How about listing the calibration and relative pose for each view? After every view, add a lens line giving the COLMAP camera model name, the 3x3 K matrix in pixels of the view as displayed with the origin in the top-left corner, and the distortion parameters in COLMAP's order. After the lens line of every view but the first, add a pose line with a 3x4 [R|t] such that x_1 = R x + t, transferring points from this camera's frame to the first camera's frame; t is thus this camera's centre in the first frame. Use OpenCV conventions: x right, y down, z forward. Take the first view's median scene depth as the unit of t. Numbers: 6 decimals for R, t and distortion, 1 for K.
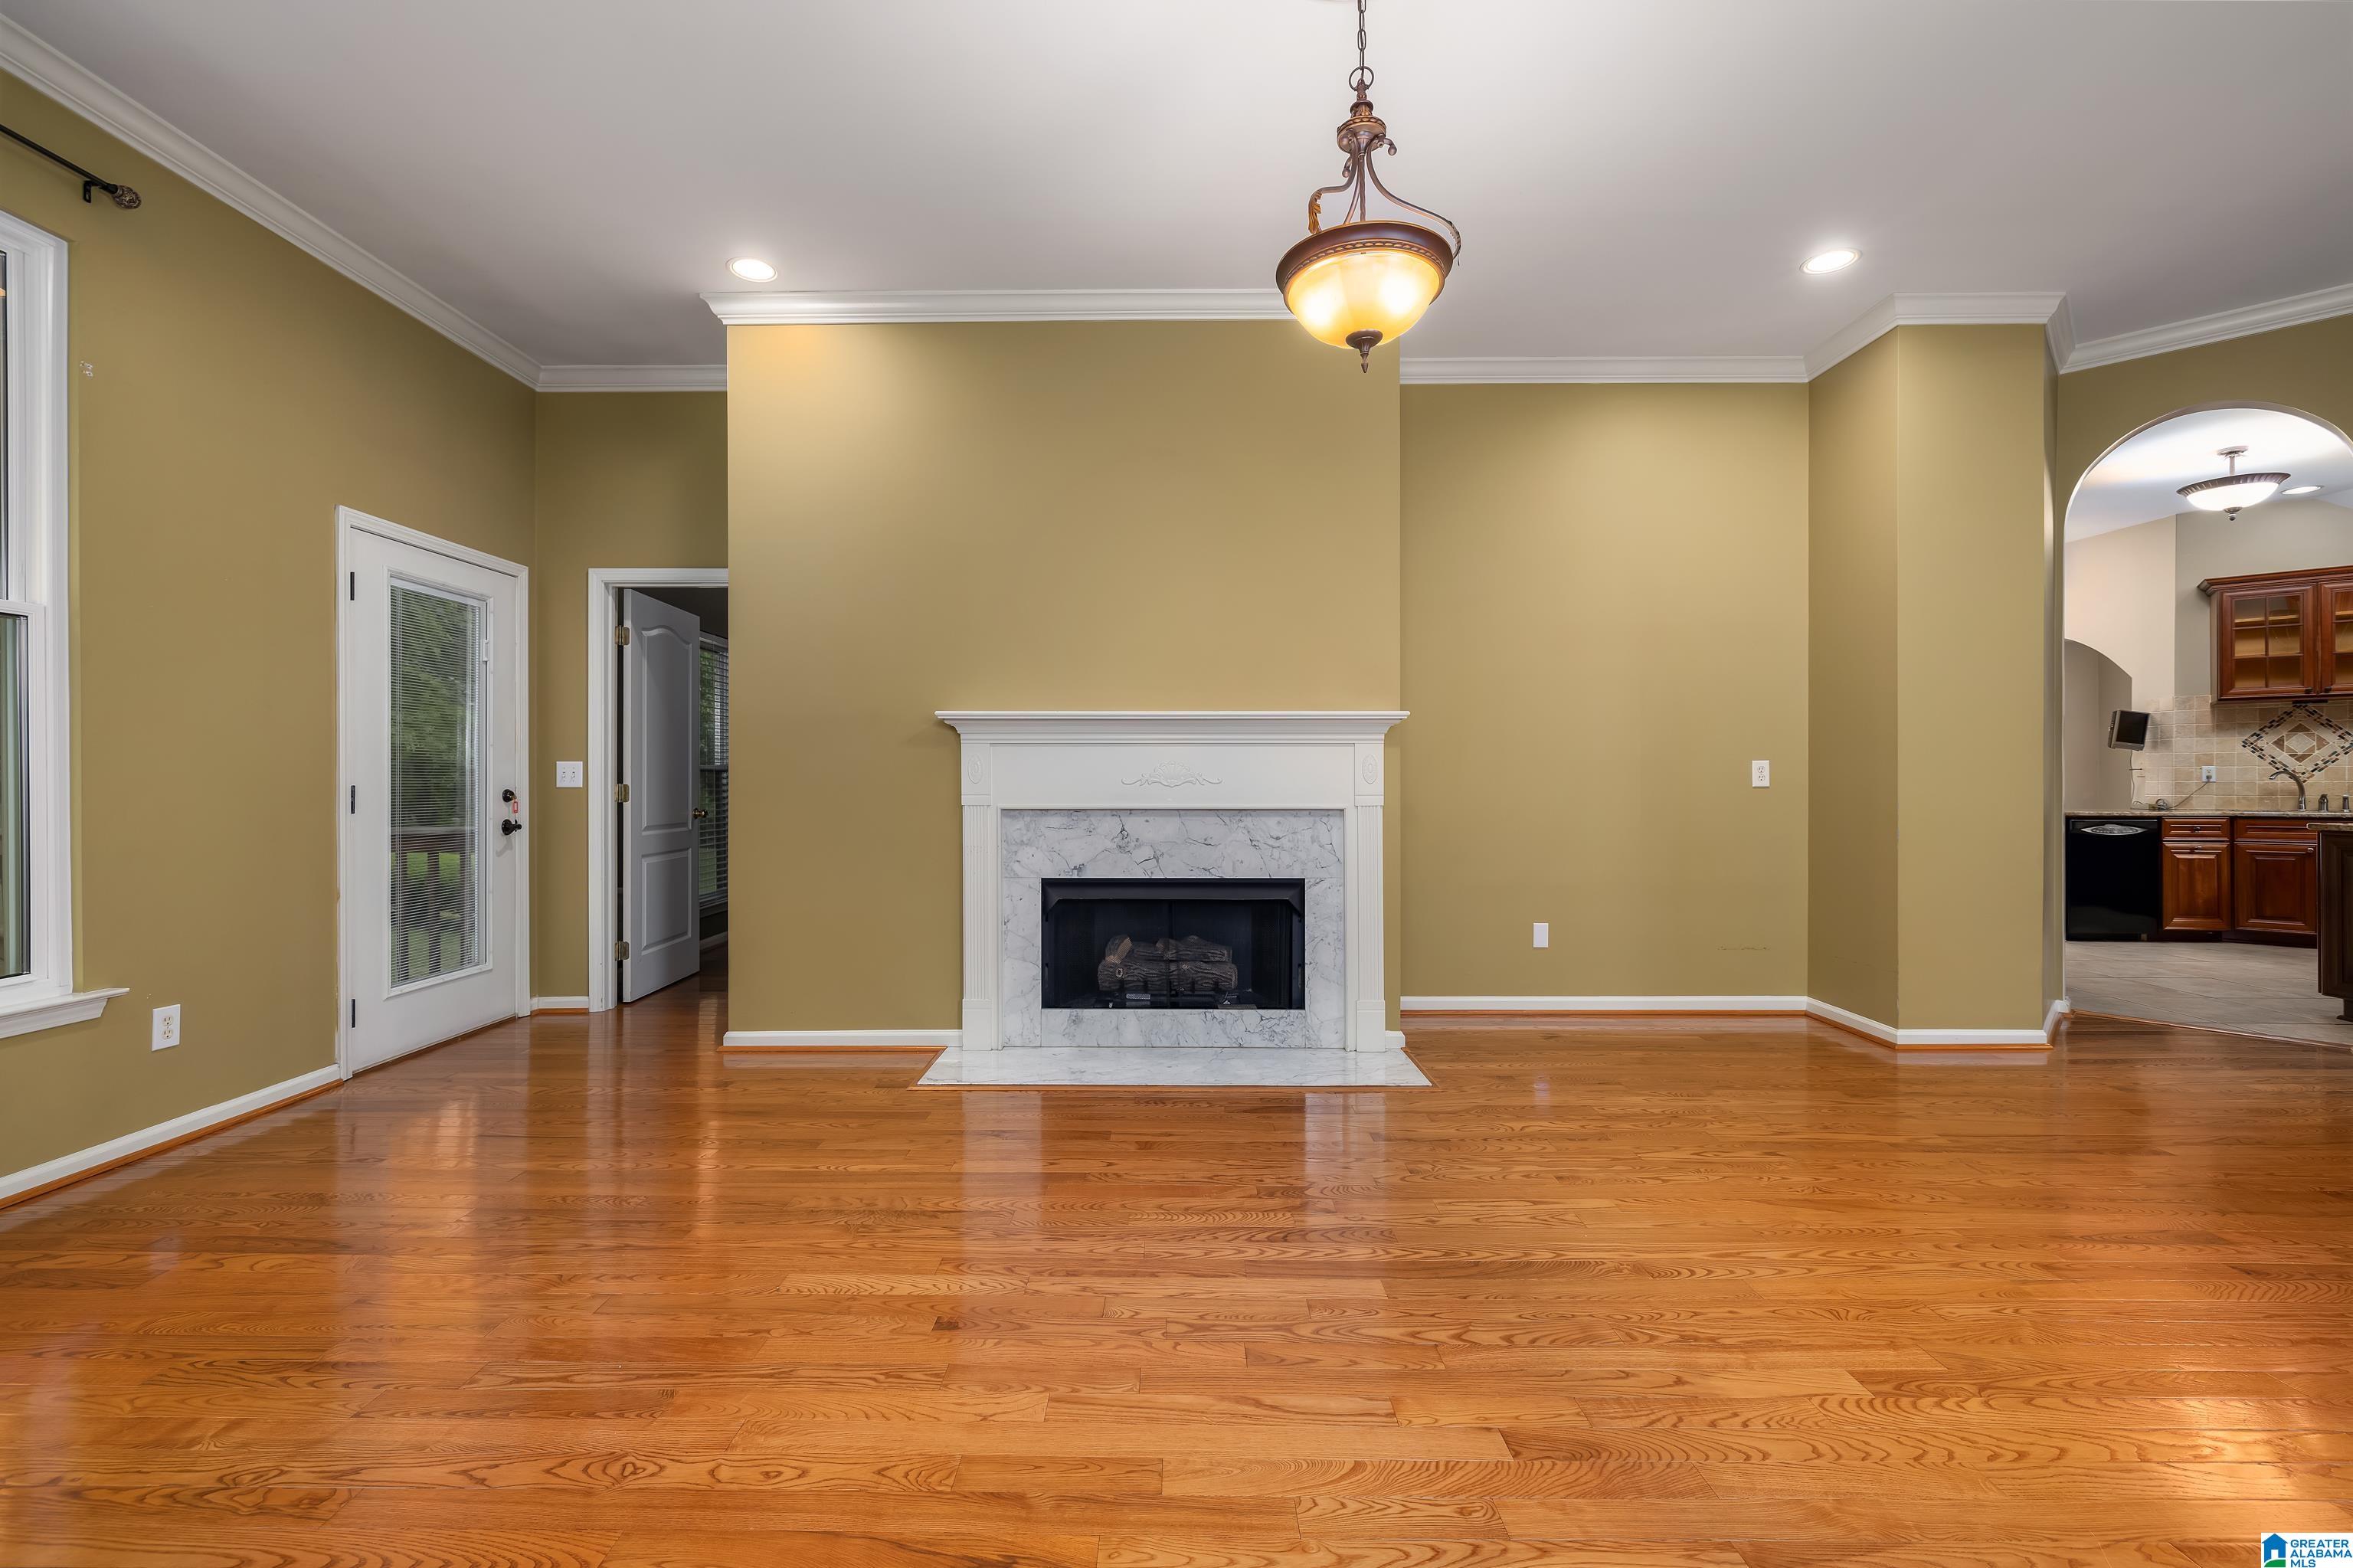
lens RADIAL K [[998.8, 0, 1170.7], [0, 998.8, 780.1], [0, 0, 1]] dist [0.001470, -0.000306]
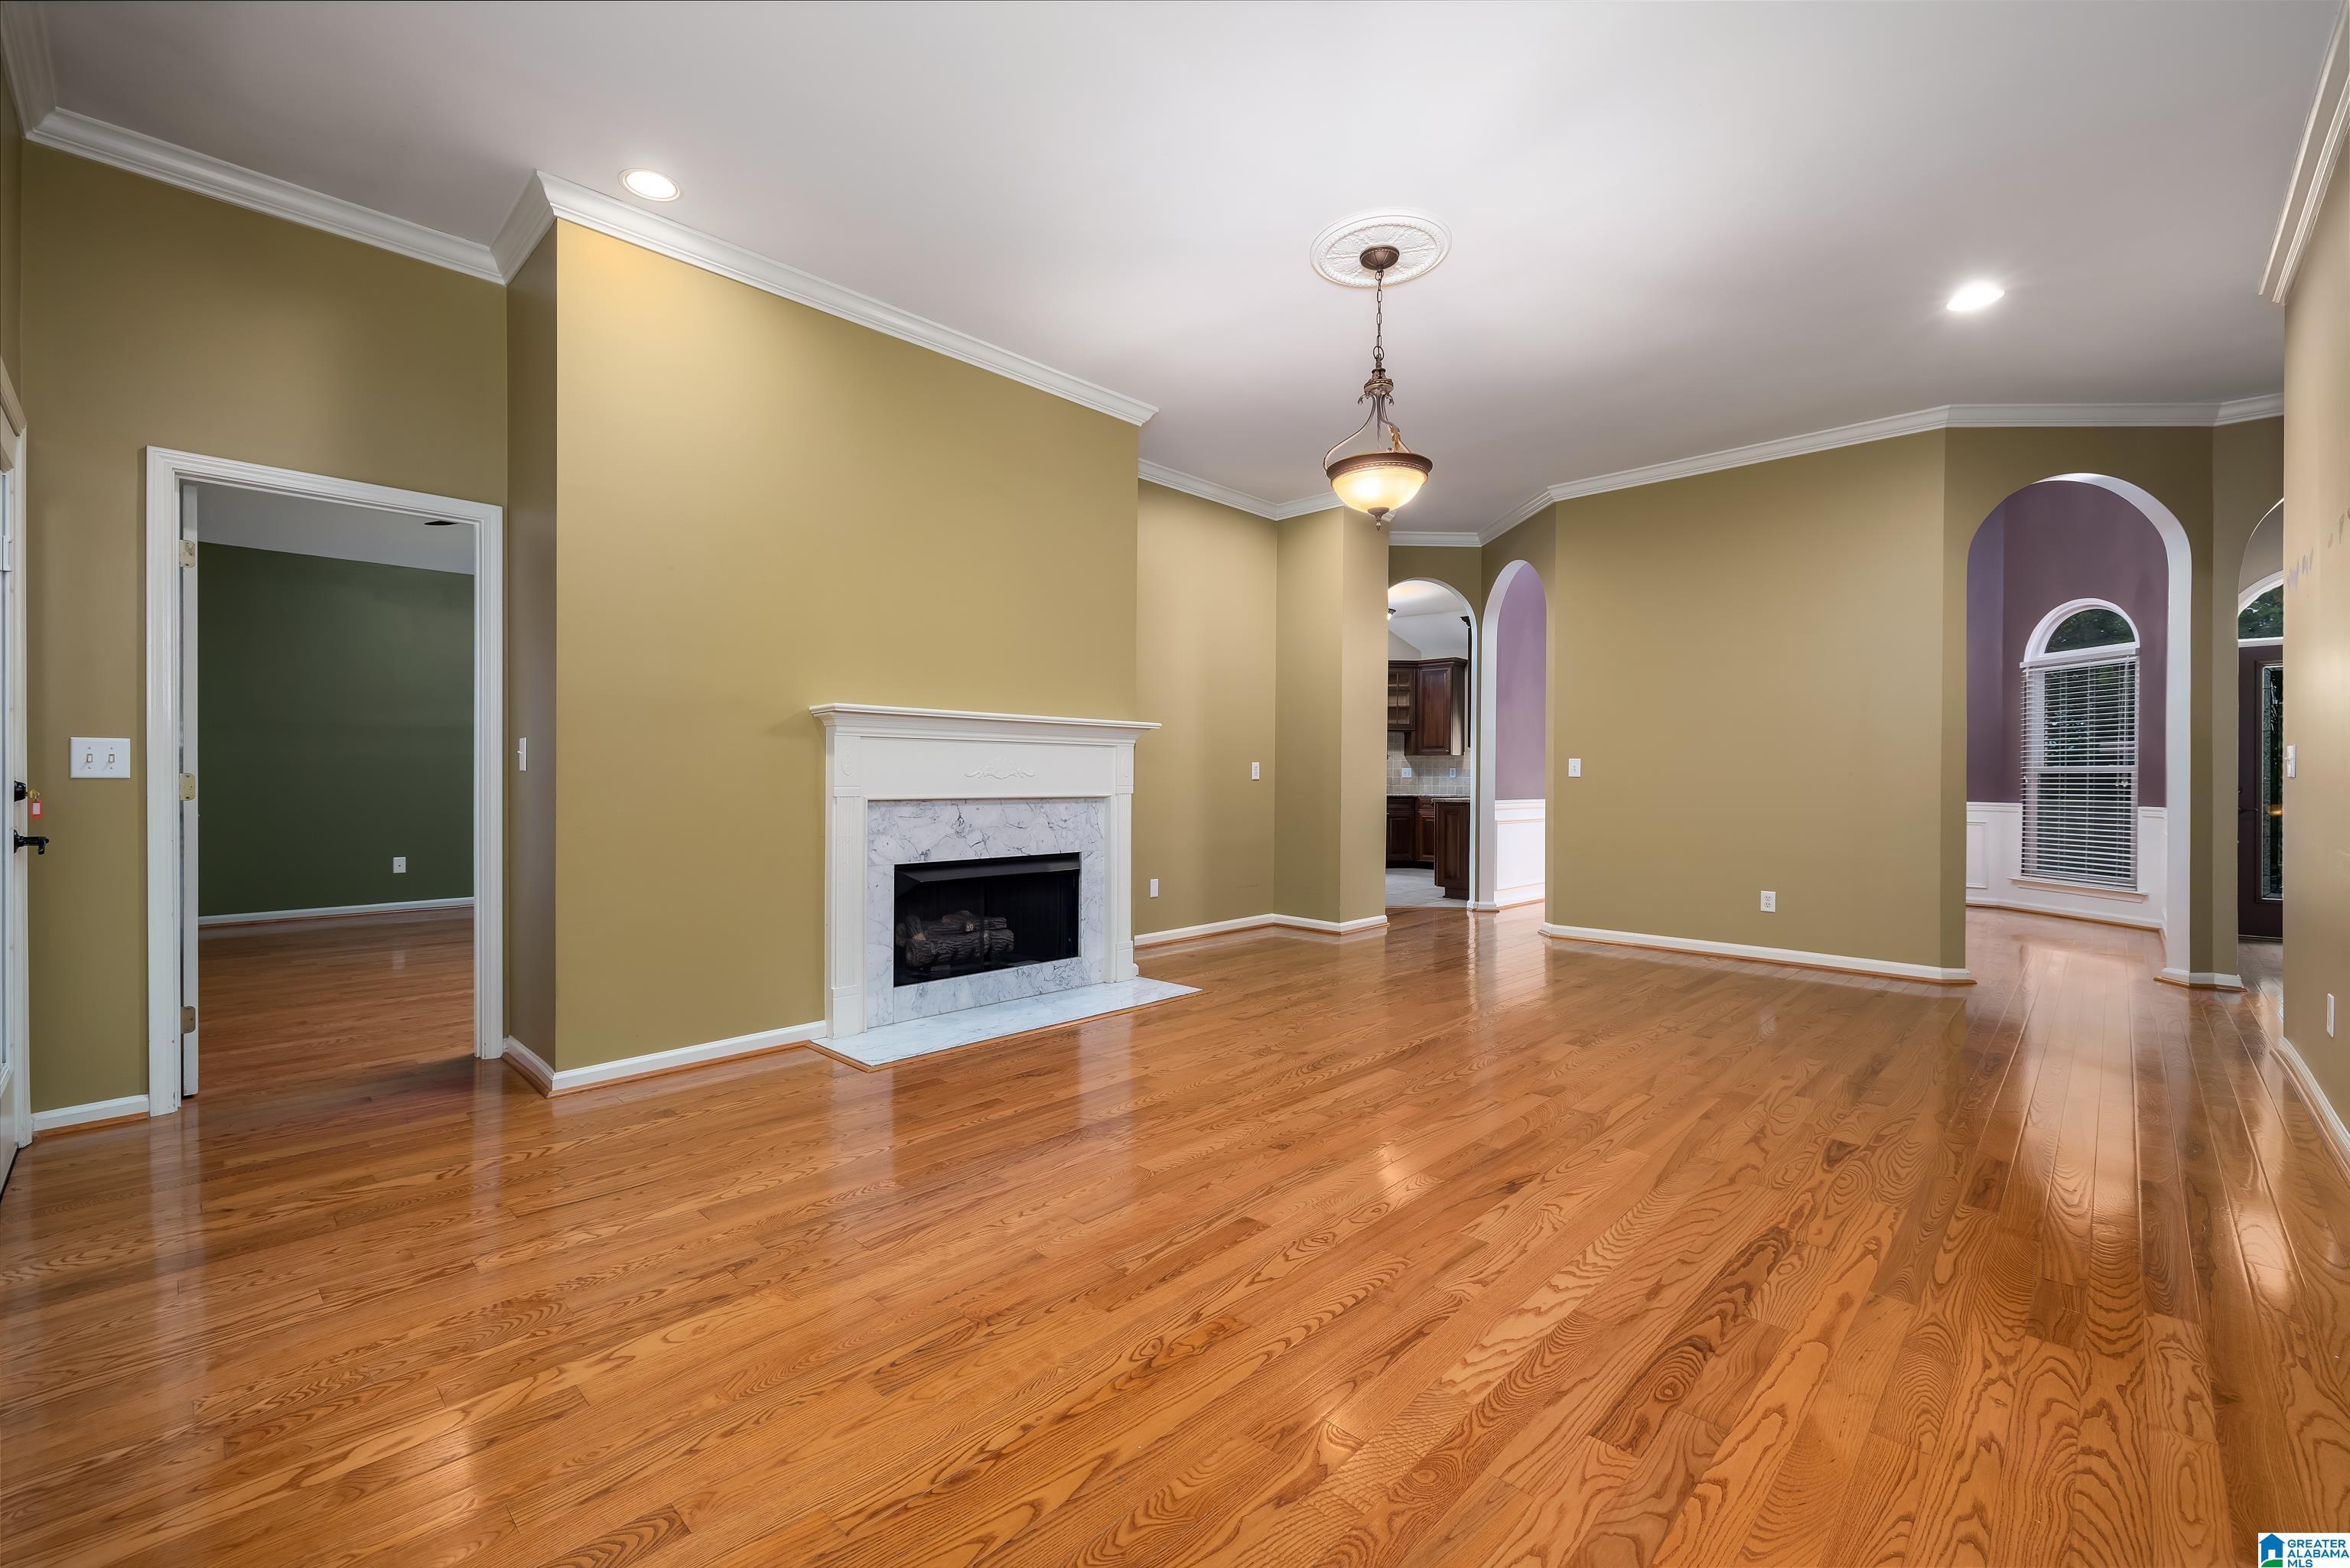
lens RADIAL K [[997.5, 0, 1166.0], [0, 997.5, 779.9], [0, 0, 1]] dist [0.001470, -0.000306]
pose [[0.680159, 0.001624, 0.733062, -0.711442], [-0.004999, 0.999985, 0.002422, 0.004270], [-0.733047, -0.005312, 0.680157, 0.069196]]
